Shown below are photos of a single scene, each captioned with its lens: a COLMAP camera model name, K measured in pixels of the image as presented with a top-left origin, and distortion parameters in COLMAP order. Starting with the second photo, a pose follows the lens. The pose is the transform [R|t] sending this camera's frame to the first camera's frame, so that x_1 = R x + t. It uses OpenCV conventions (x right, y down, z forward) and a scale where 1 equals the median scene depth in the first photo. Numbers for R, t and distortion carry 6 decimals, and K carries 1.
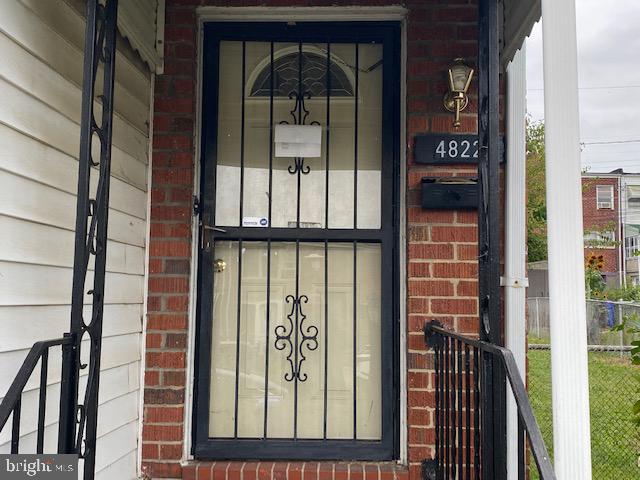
lens RADIAL K [[743.4, 0, 320.0], [0, 743.4, 240.0], [0, 0, 1]] dist [0.273960, -0.940069]
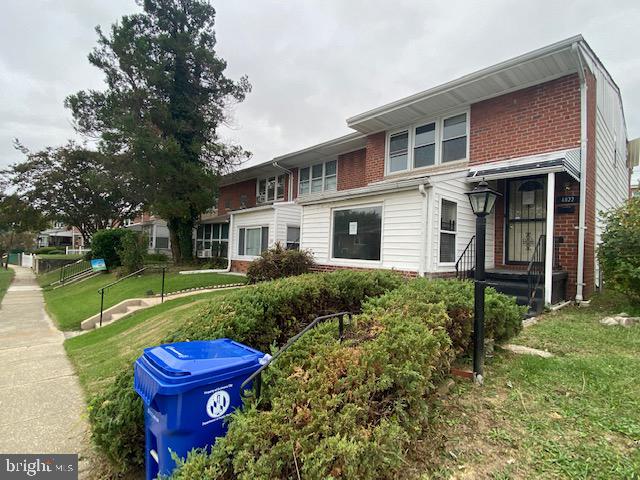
lens RADIAL K [[318.3, 0, 305.7], [0, 318.3, 243.6], [0, 0, 1]] dist [0.001023, -0.020931]
pose [[0.672984, -0.006194, -0.739631, 0.517542], [0.047240, 0.998283, 0.034623, 0.005687], [0.738147, -0.058241, 0.672121, -1.453176]]
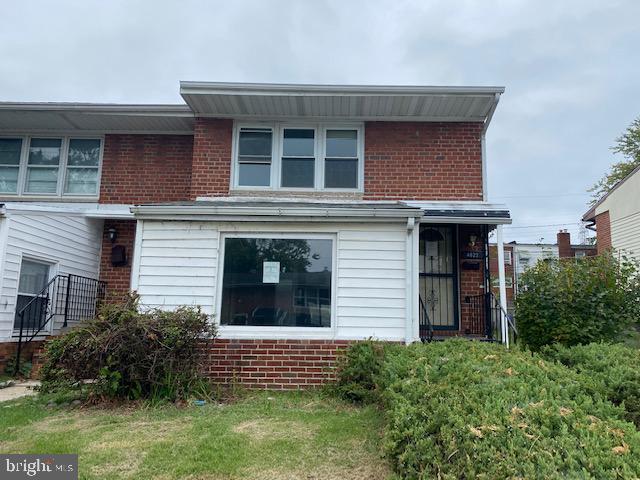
lens RADIAL K [[508.6, 0, 322.3], [0, 508.6, 249.1], [0, 0, 1]] dist [0.026061, -0.008413]
pose [[0.999883, 0.008138, 0.012953, -0.665774], [-0.007373, 0.998286, -0.058052, 0.016462], [-0.013403, 0.057949, 0.998230, -1.759653]]
